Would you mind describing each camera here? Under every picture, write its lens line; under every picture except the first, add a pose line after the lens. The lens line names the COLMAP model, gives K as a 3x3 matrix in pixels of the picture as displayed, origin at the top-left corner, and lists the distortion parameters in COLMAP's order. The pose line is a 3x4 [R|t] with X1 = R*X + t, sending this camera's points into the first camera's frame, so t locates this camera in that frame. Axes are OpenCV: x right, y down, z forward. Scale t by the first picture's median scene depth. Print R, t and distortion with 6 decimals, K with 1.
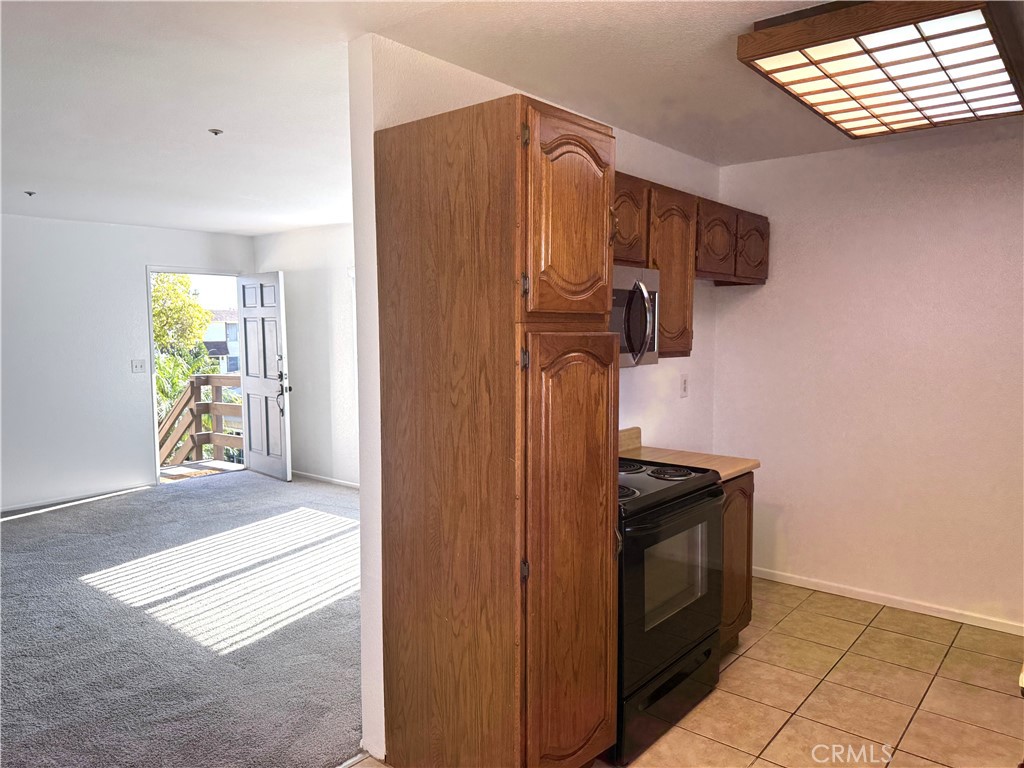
lens RADIAL K [[725.2, 0, 515.4], [0, 725.2, 387.3], [0, 0, 1]] dist [0.086700, -0.116126]
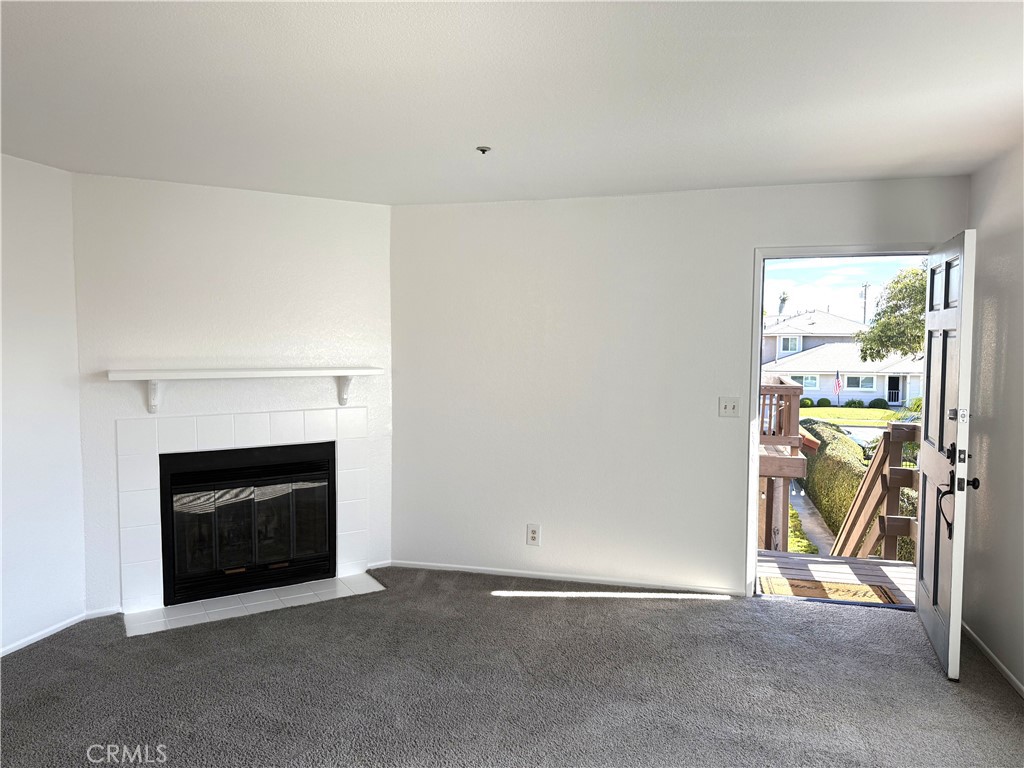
lens RADIAL K [[725.2, 0, 515.4], [0, 725.2, 387.3], [0, 0, 1]] dist [0.086700, -0.116126]
pose [[0.422443, 0.062437, -0.904237, -0.012343], [-0.076444, 0.996524, 0.033096, -0.051952], [0.903160, 0.055142, 0.425747, 0.537946]]
